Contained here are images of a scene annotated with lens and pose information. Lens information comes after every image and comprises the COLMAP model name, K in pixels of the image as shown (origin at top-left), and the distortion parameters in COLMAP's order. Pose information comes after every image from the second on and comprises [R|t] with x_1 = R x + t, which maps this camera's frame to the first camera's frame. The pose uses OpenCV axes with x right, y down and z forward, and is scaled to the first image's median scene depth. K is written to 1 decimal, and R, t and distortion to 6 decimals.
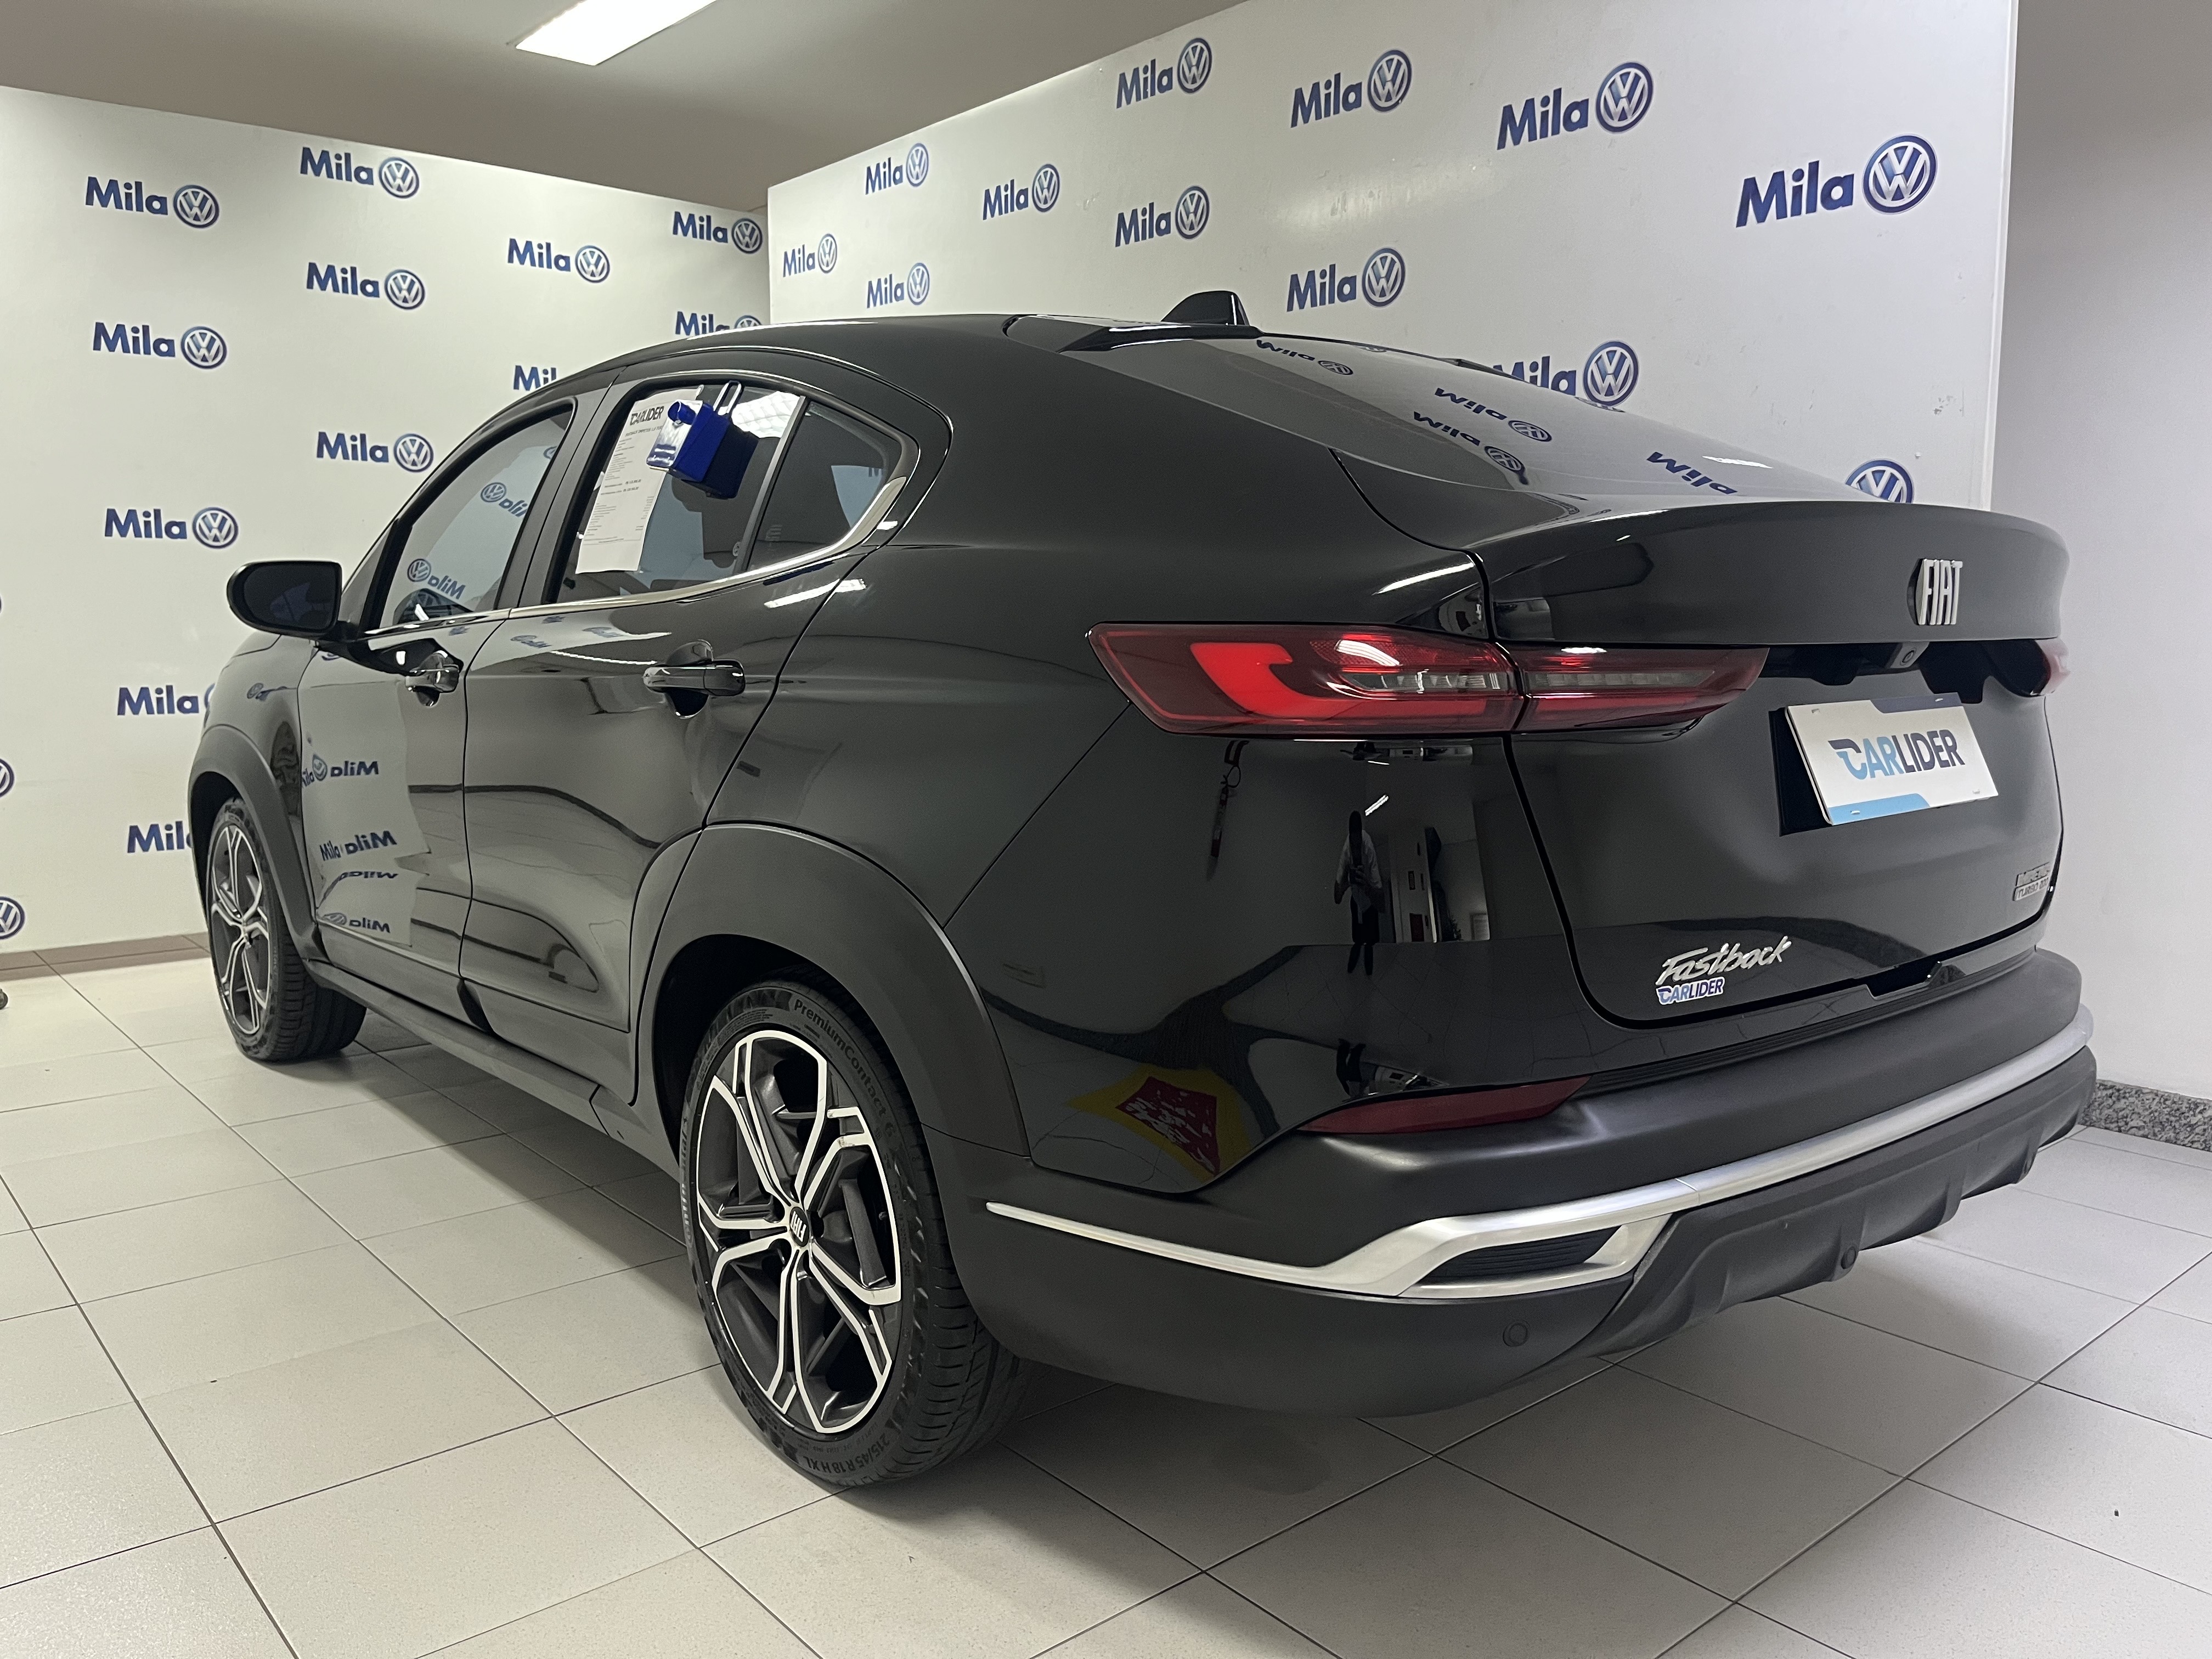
lens RADIAL K [[1685.5, 0, 1105.0], [0, 1685.5, 837.7], [0, 0, 1]] dist [0.043422, -0.046633]
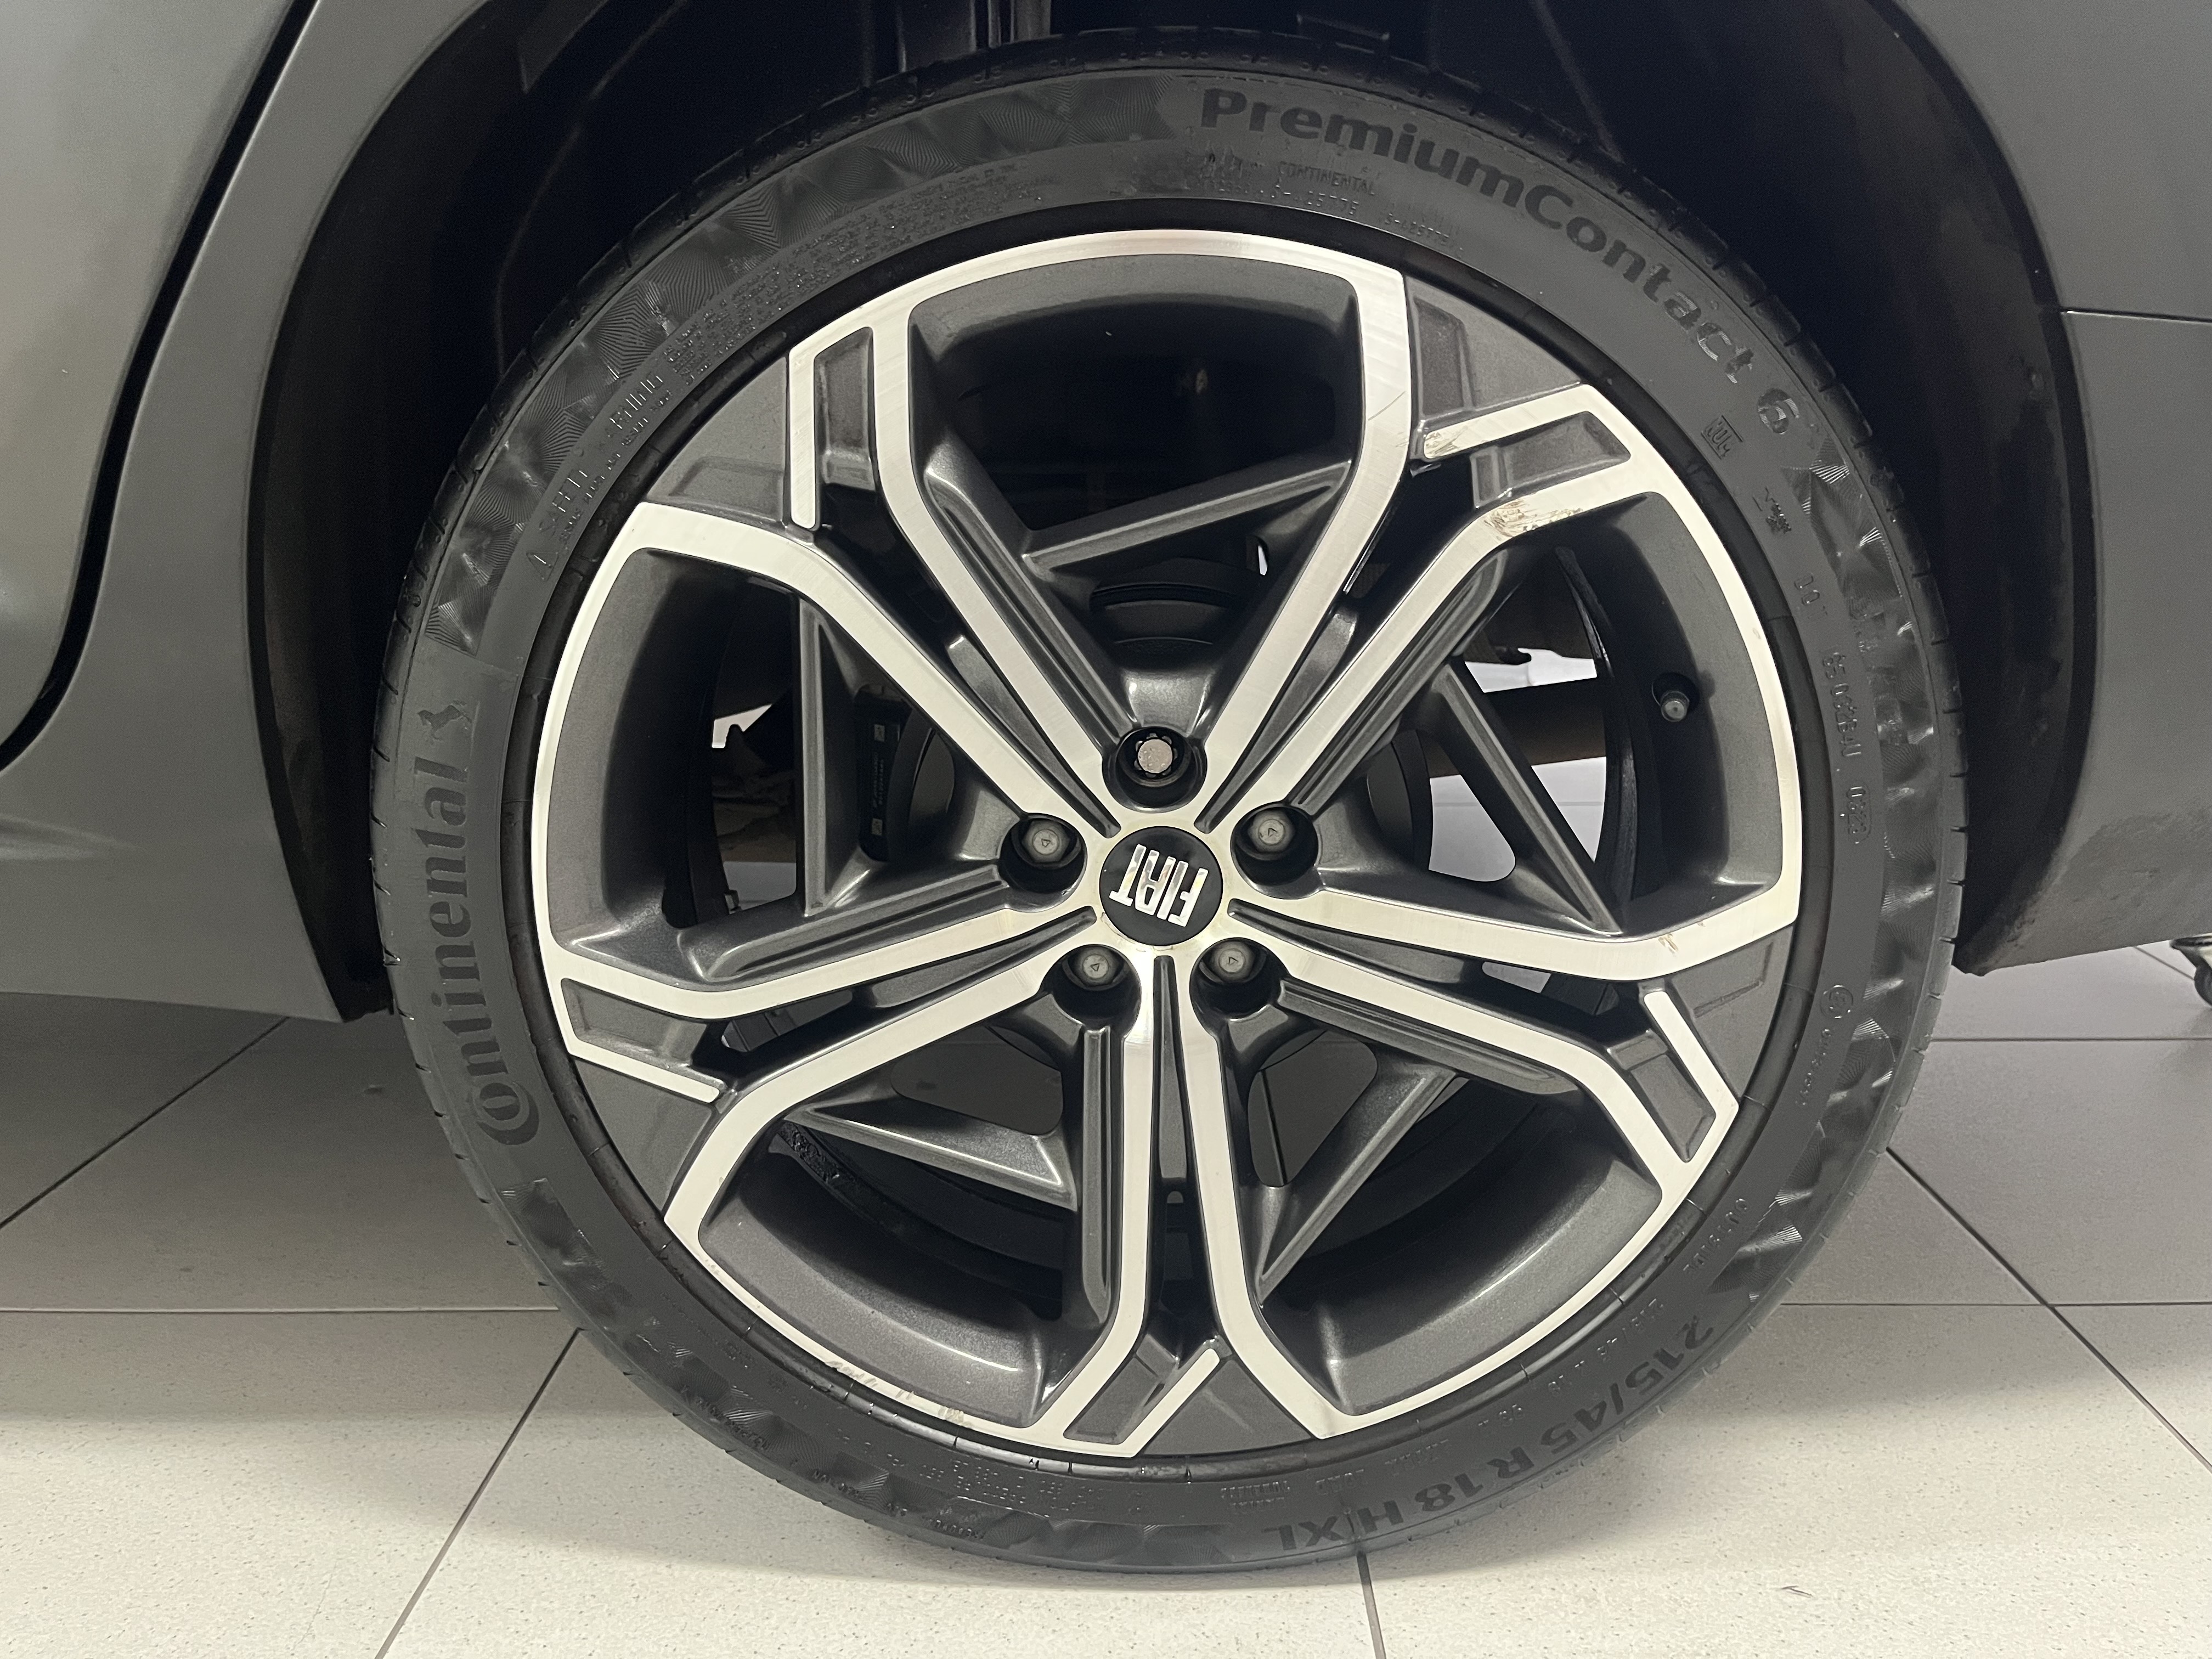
lens RADIAL K [[1685.5, 0, 1106.5], [0, 1685.5, 830.0], [0, 0, 1]] dist [0.043422, -0.046633]
pose [[0.644137, -0.191878, 0.740453, -0.420281], [0.116038, 0.981334, 0.153355, 0.168467], [-0.756057, -0.012861, 0.654379, 0.795711]]
